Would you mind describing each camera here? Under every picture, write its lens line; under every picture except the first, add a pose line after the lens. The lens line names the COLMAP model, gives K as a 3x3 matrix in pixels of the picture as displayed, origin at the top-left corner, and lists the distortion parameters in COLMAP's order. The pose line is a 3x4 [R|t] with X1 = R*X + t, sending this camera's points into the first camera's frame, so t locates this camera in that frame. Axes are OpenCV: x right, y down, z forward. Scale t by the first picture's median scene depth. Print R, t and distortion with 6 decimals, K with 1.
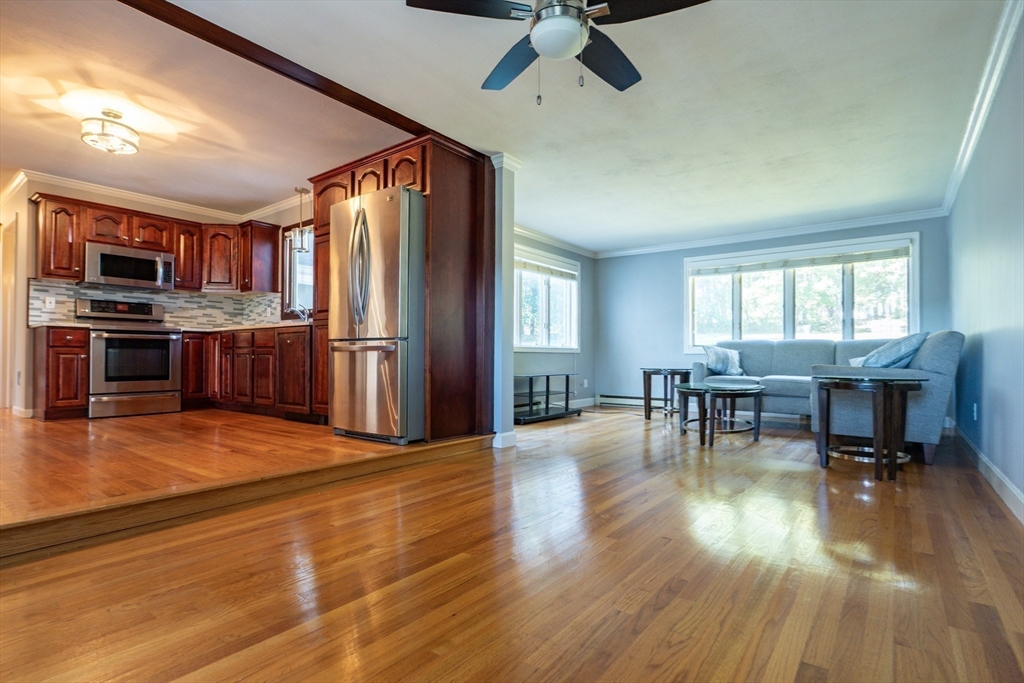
lens RADIAL K [[494.7, 0, 519.8], [0, 494.7, 351.7], [0, 0, 1]] dist [-0.012379, 0.005695]
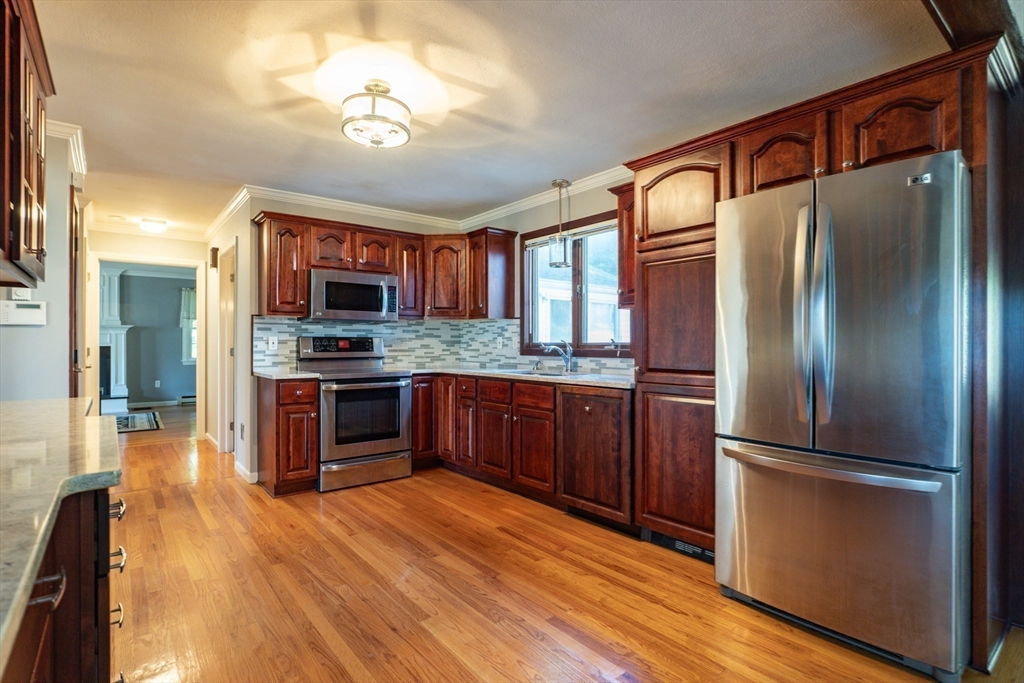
lens RADIAL K [[500.9, 0, 515.7], [0, 500.9, 344.1], [0, 0, 1]] dist [-0.014872, 0.000841]
pose [[0.970417, -0.004263, -0.241397, -0.357981], [0.006259, 0.999952, 0.007499, -0.102852], [0.241353, -0.008788, 0.970397, 0.284125]]
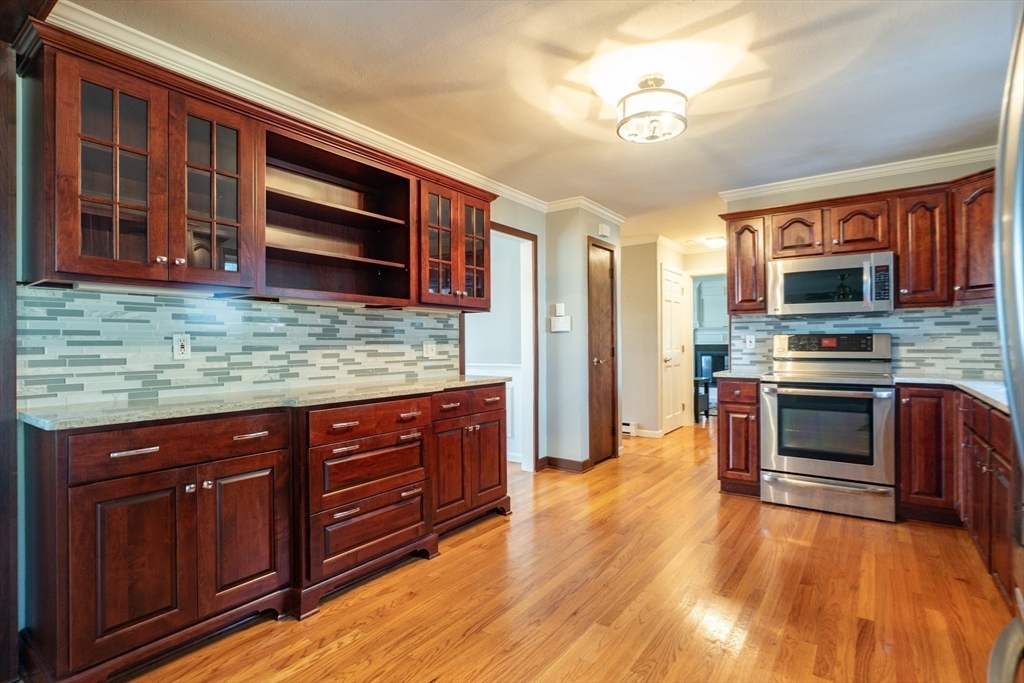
lens RADIAL K [[500.9, 0, 515.7], [0, 500.9, 344.1], [0, 0, 1]] dist [-0.014872, 0.000841]
pose [[0.030005, -0.002727, -0.999546, -0.129160], [0.013191, 0.999910, -0.002332, -0.100001], [0.999463, -0.013115, 0.030038, 0.584908]]
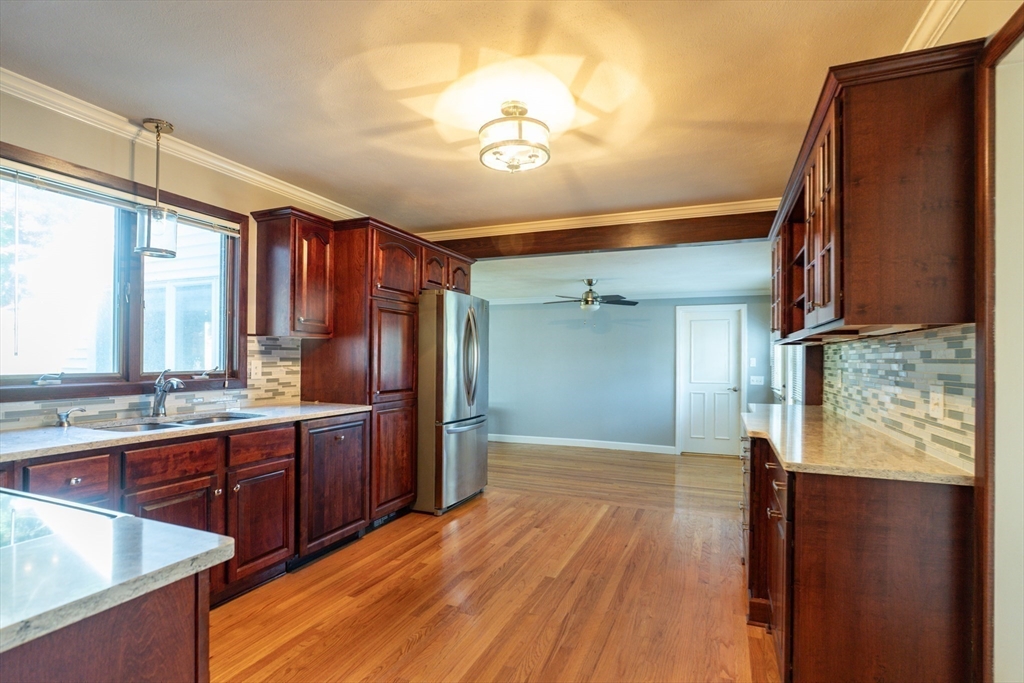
lens RADIAL K [[503.7, 0, 513.2], [0, 503.7, 357.2], [0, 0, 1]] dist [-0.020674, 0.000844]
pose [[-0.247142, -0.004269, 0.968970, -1.070307], [-0.018542, 0.999828, -0.000325, -0.121289], [-0.968802, -0.018047, -0.247179, 0.849101]]
